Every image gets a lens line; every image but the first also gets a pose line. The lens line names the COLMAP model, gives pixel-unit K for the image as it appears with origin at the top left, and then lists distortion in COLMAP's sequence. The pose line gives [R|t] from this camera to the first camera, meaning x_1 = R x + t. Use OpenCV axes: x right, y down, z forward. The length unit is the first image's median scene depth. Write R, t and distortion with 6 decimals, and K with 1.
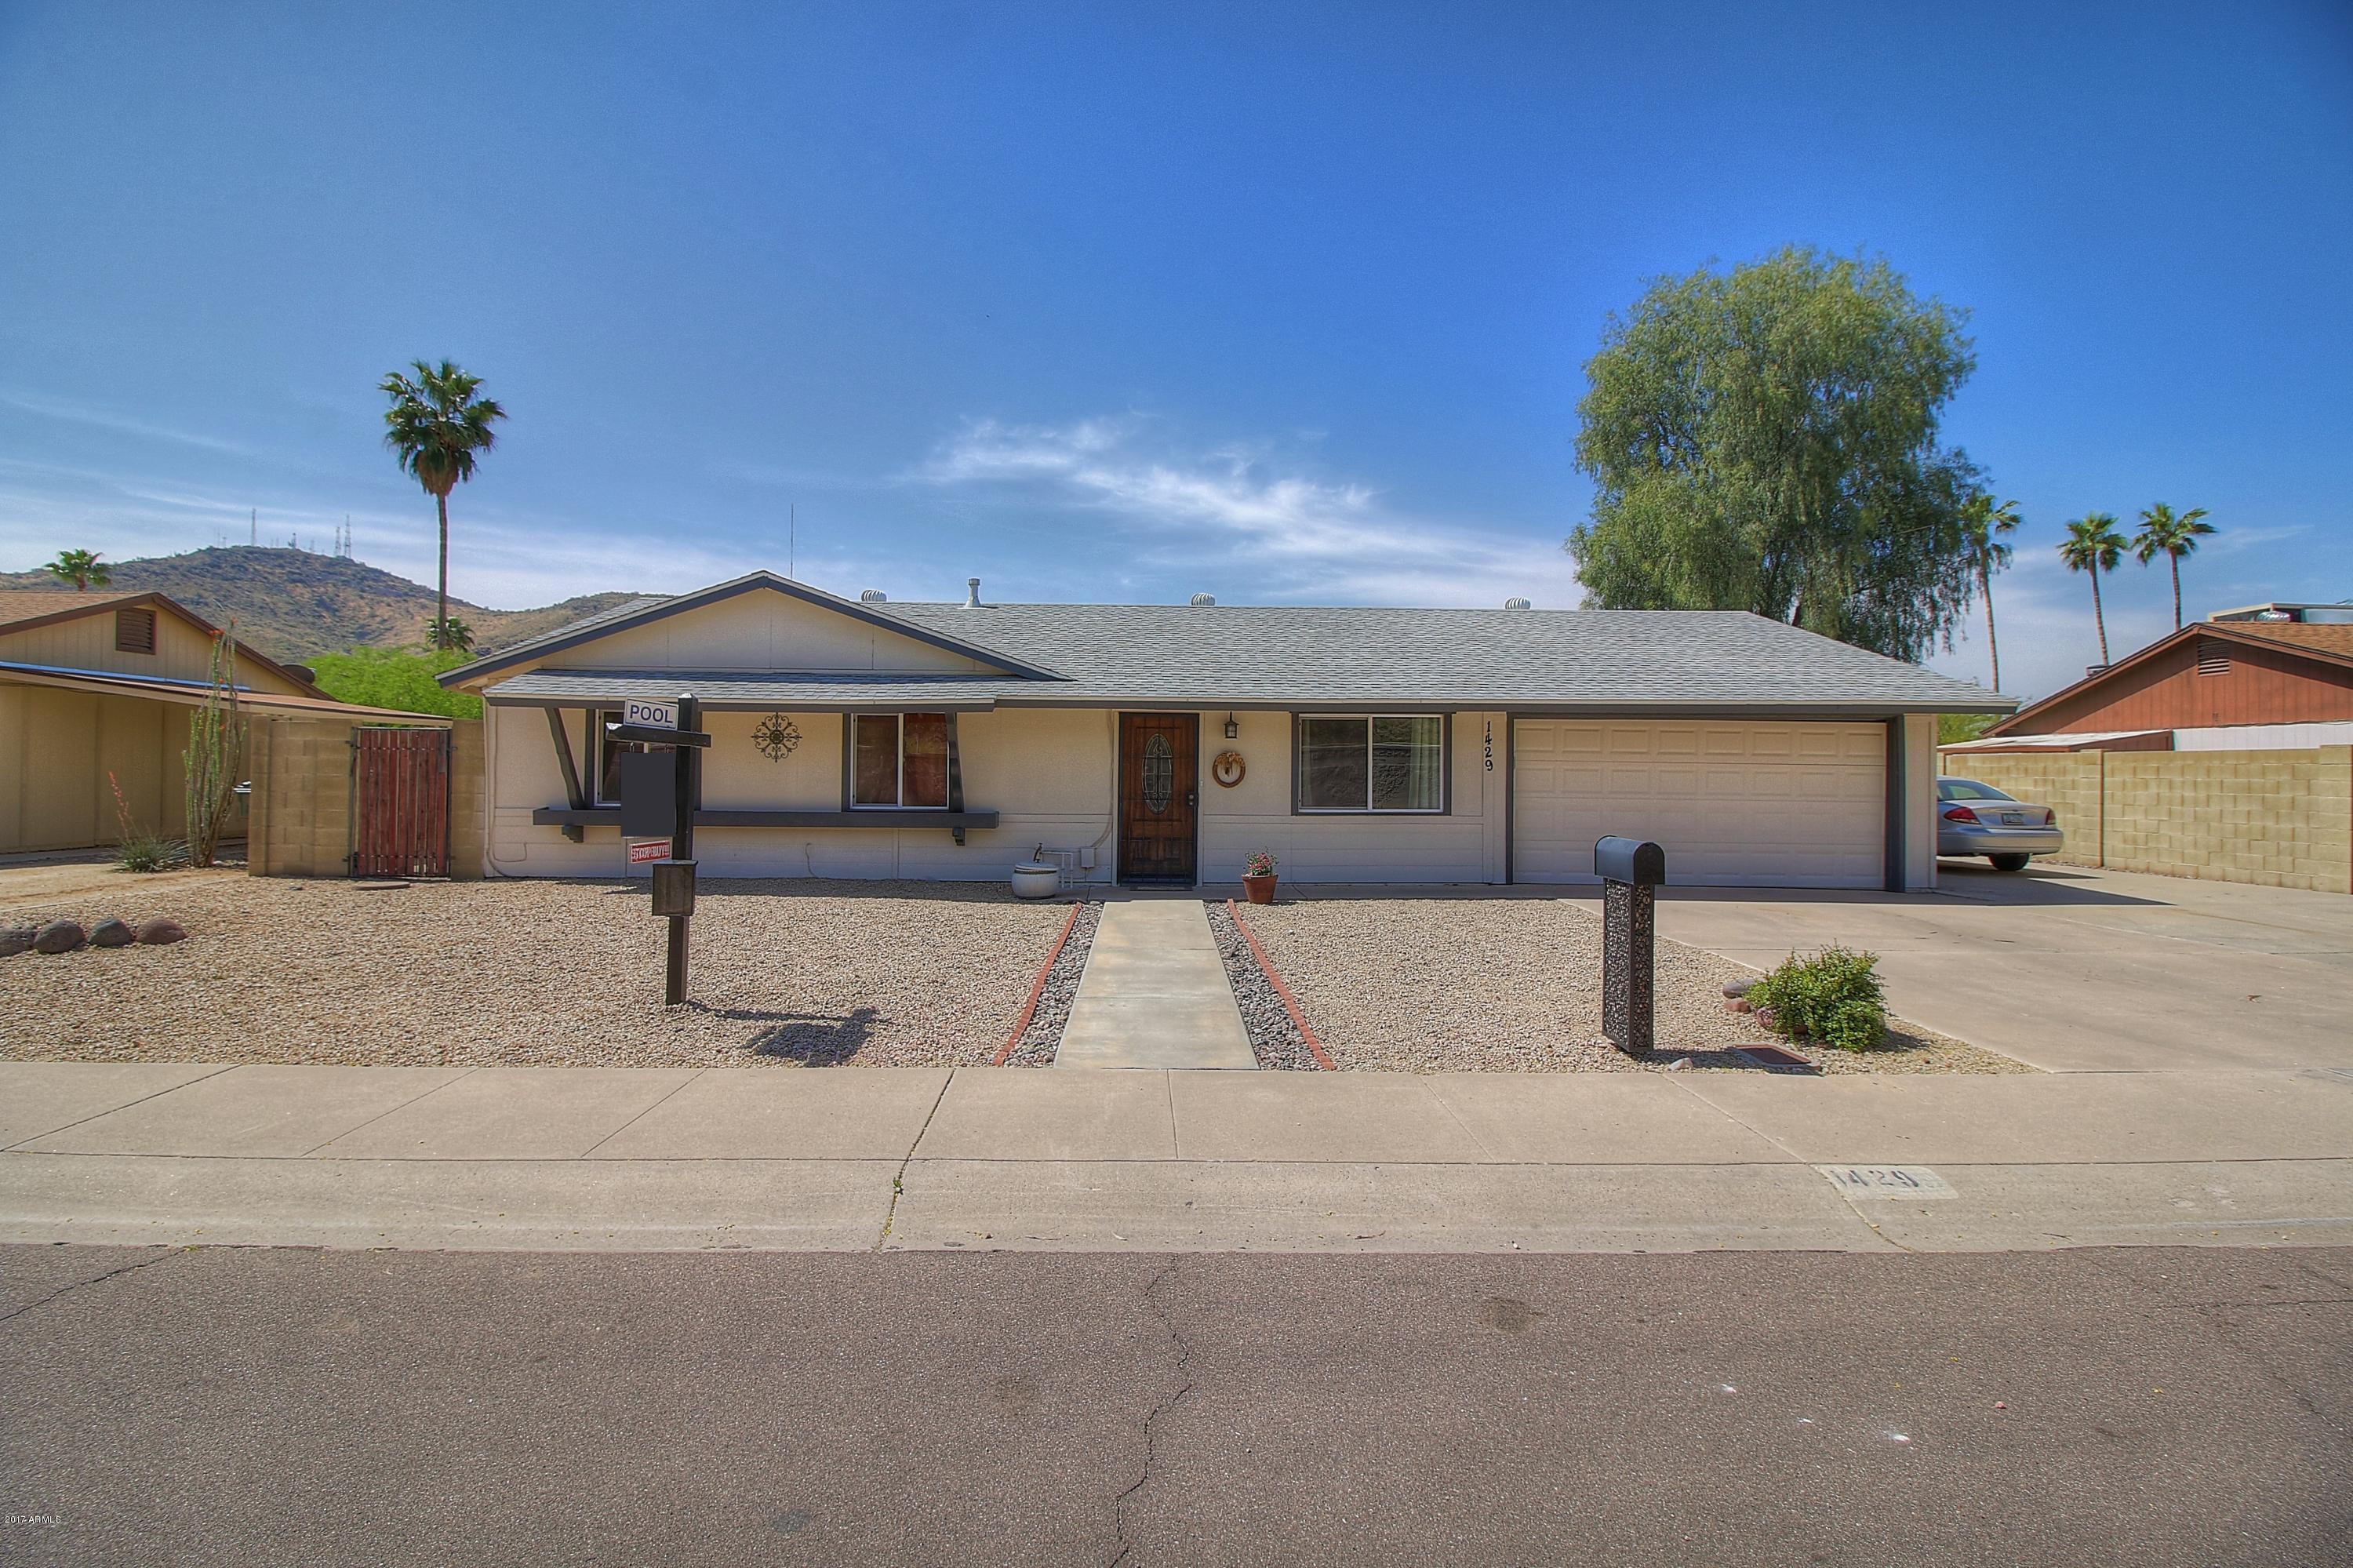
lens RADIAL K [[1083.8, 0, 1167.0], [0, 1083.8, 769.4], [0, 0, 1]] dist [-0.002000, -0.010567]
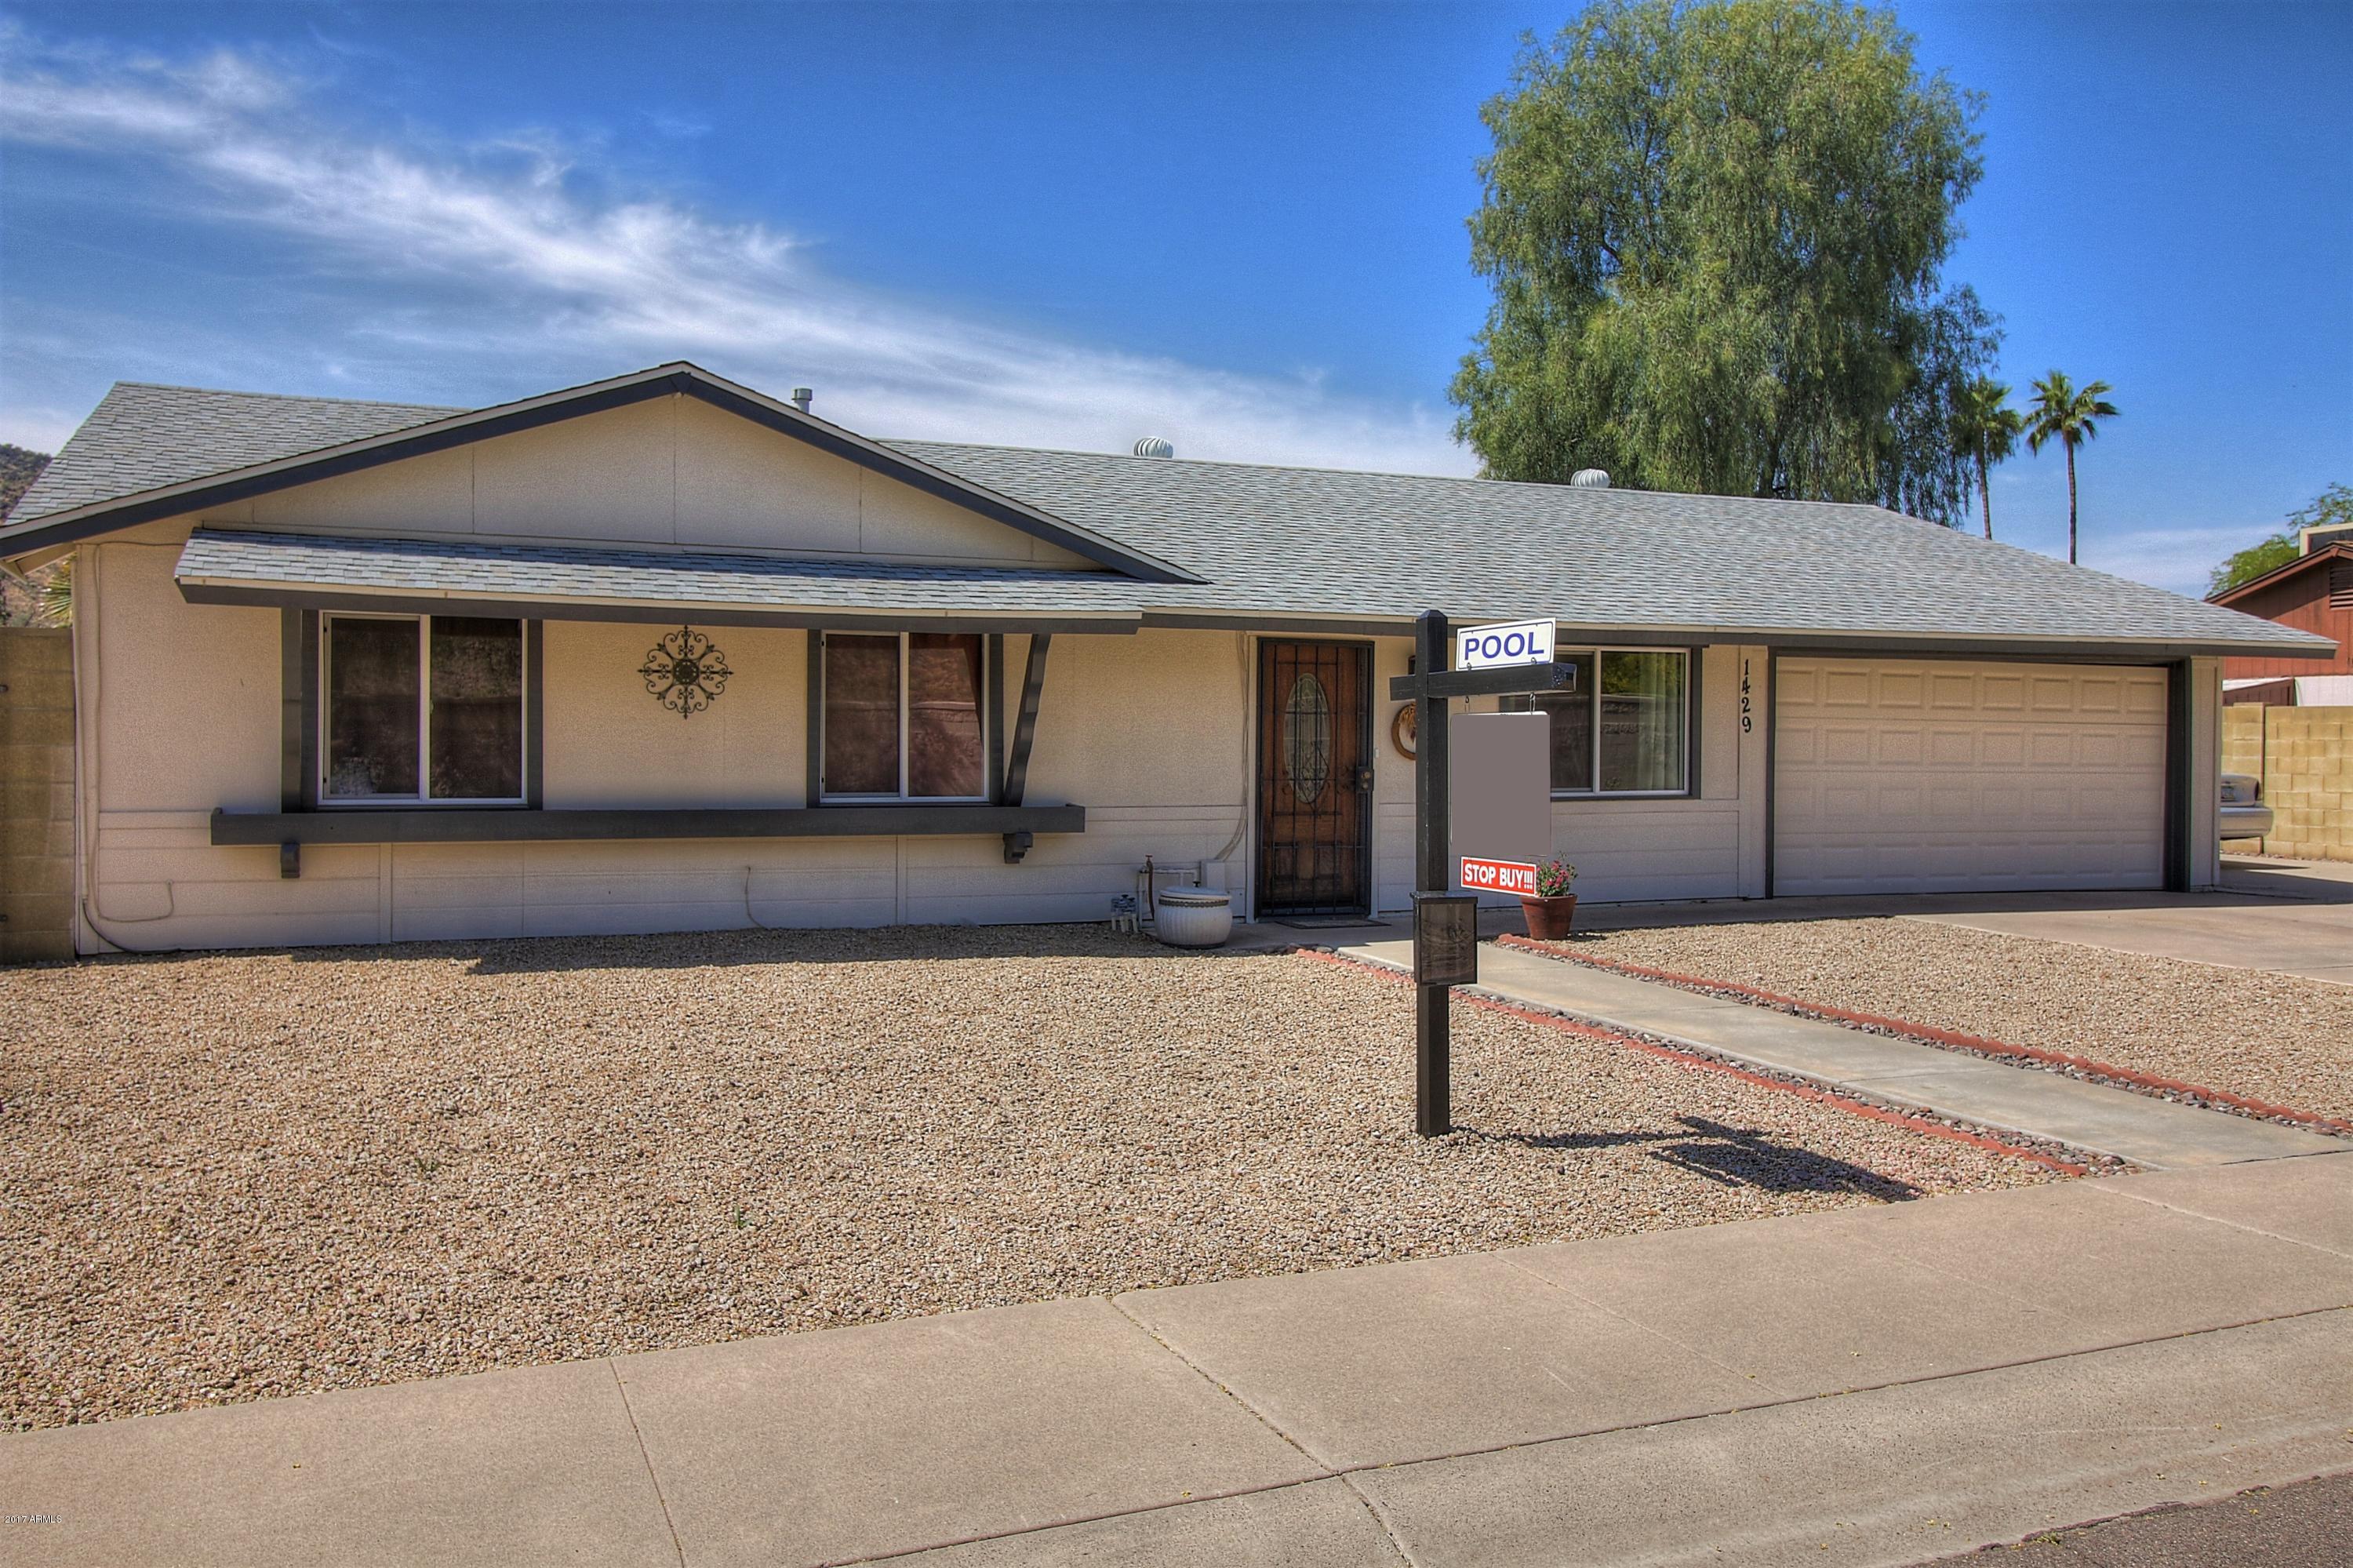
lens RADIAL K [[1835.5, 0, 1176.6], [0, 1835.5, 771.8], [0, 0, 1]] dist [0.012934, 0.003302]
pose [[0.931603, -0.008828, 0.363371, -0.385099], [-0.000561, 0.999669, 0.025725, -0.002930], [-0.363477, -0.024169, 0.931289, 0.046646]]
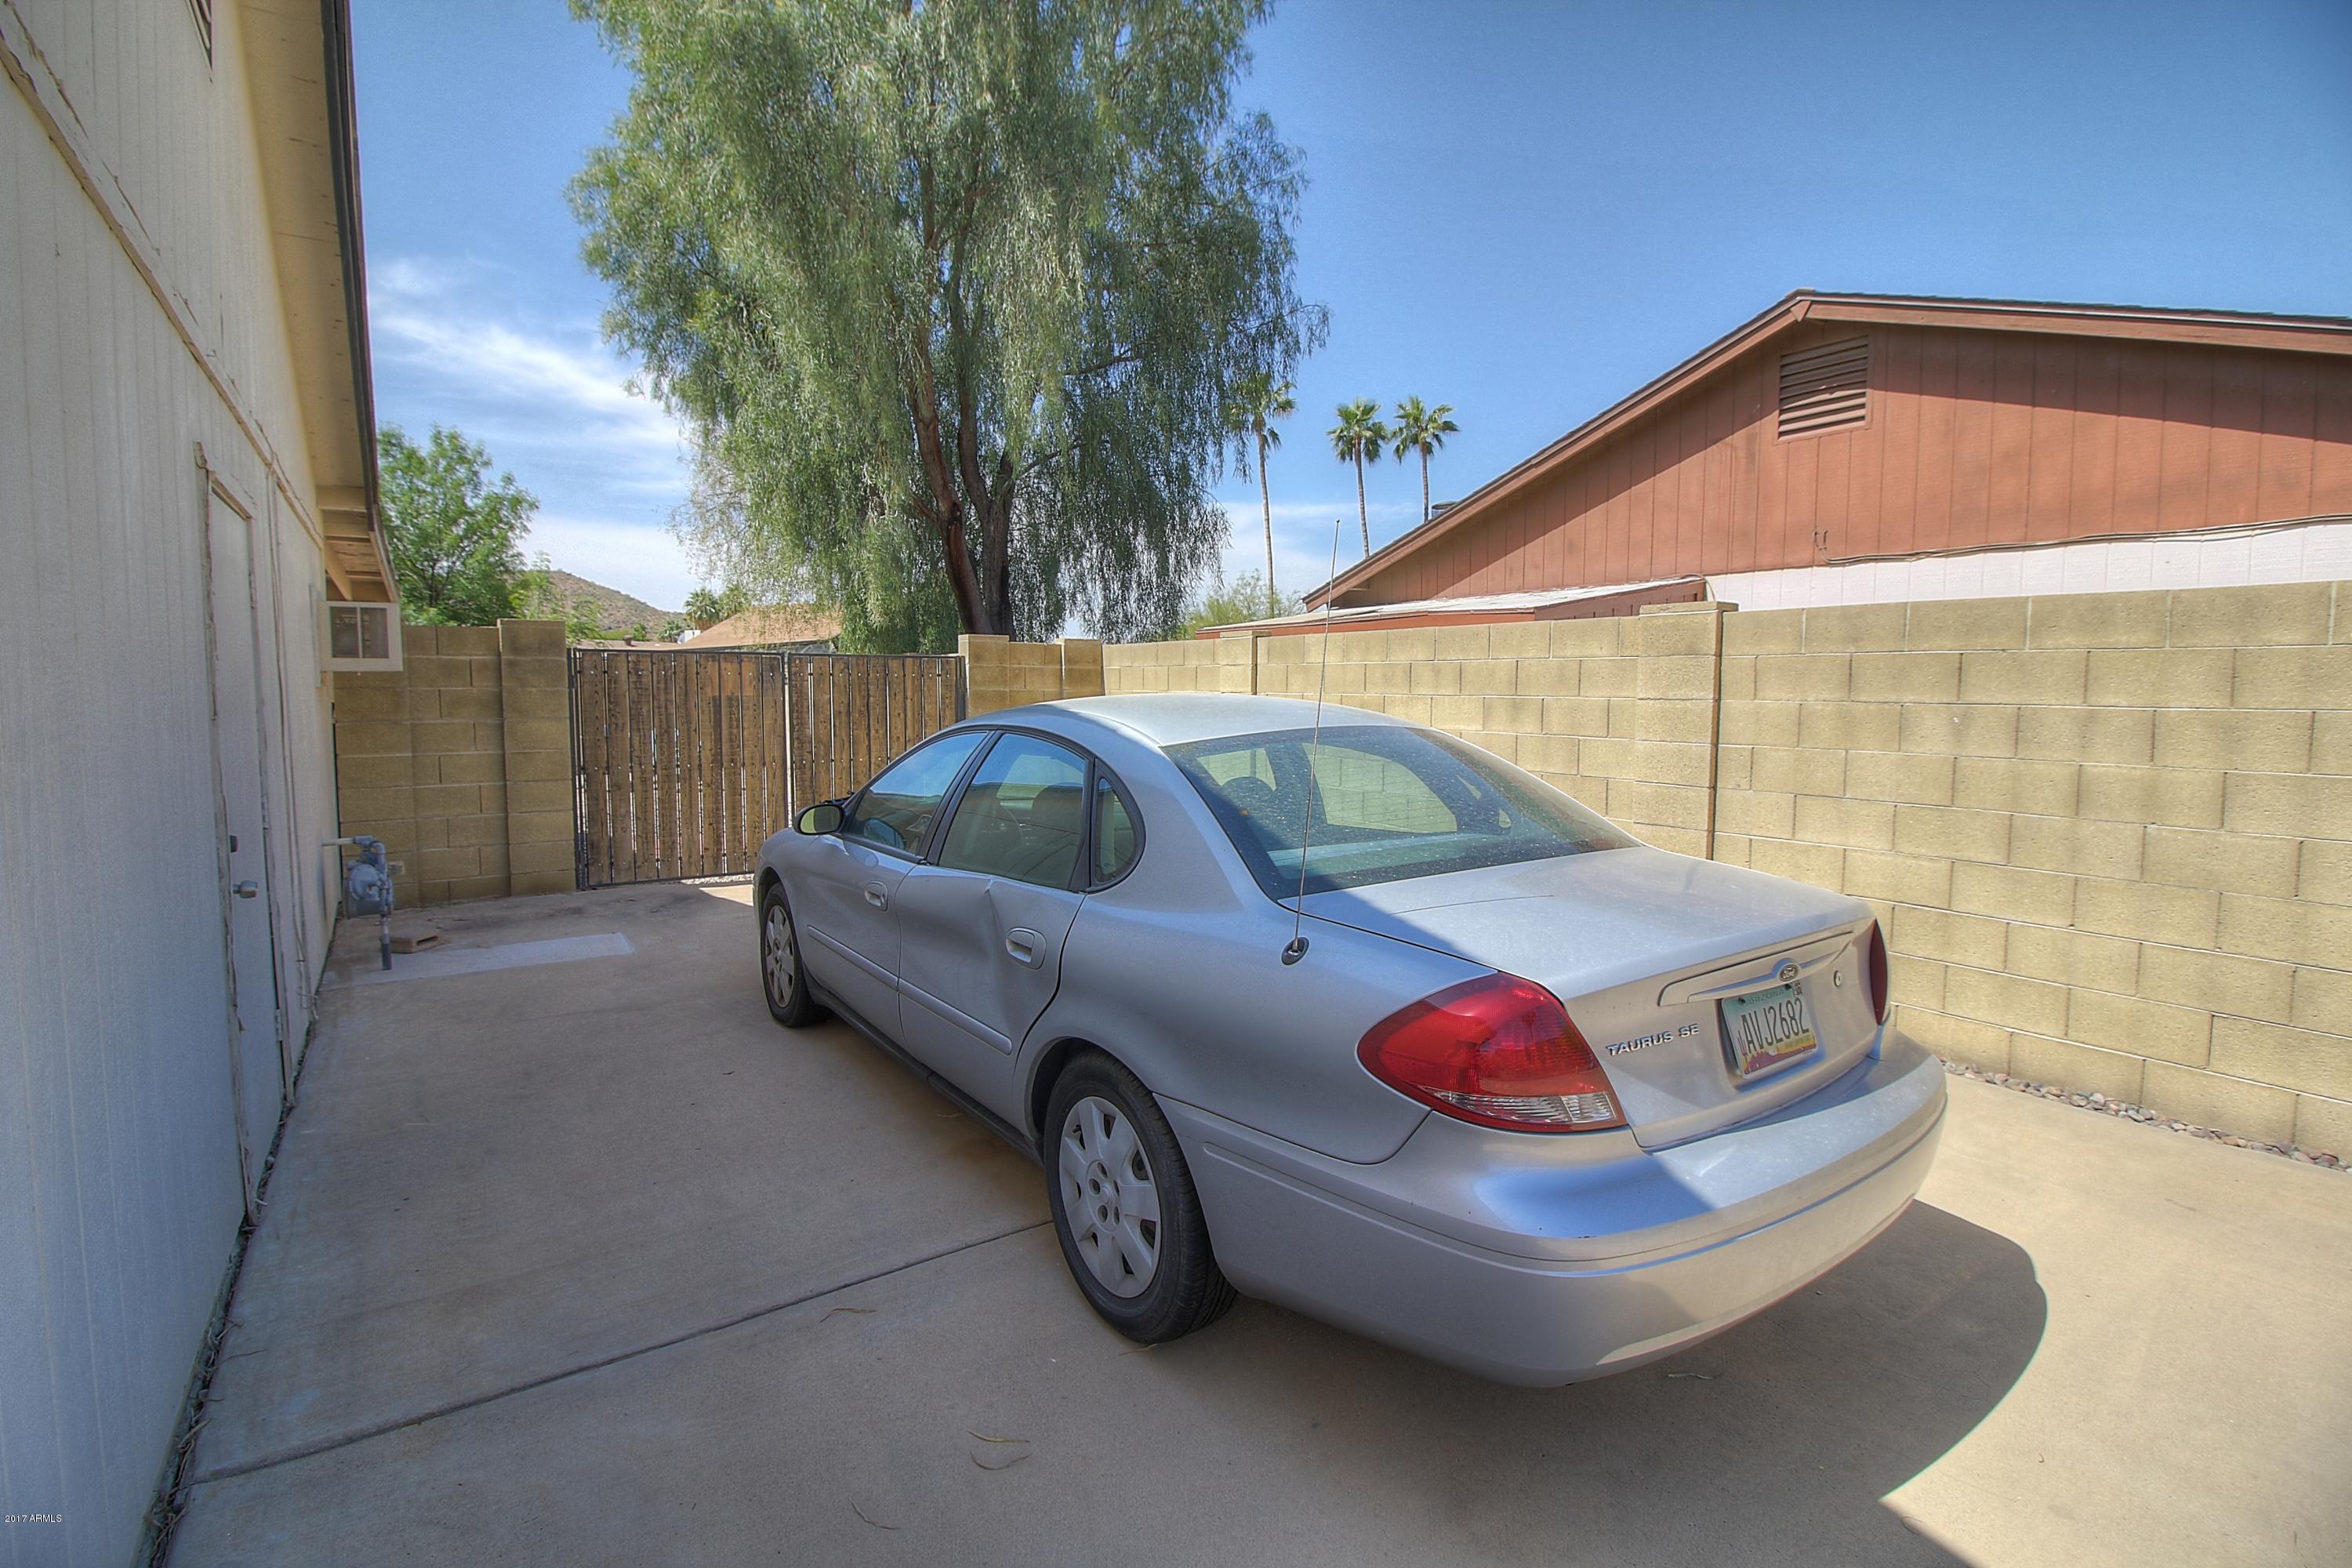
lens RADIAL K [[1083.3, 0, 1159.7], [0, 1083.3, 775.6], [0, 0, 1]] dist [-0.002000, -0.010567]
pose [[0.842313, -0.050179, 0.536648, 0.639933], [0.000960, 0.995795, 0.091605, 0.001787], [-0.538988, -0.076646, 0.838819, 0.917815]]
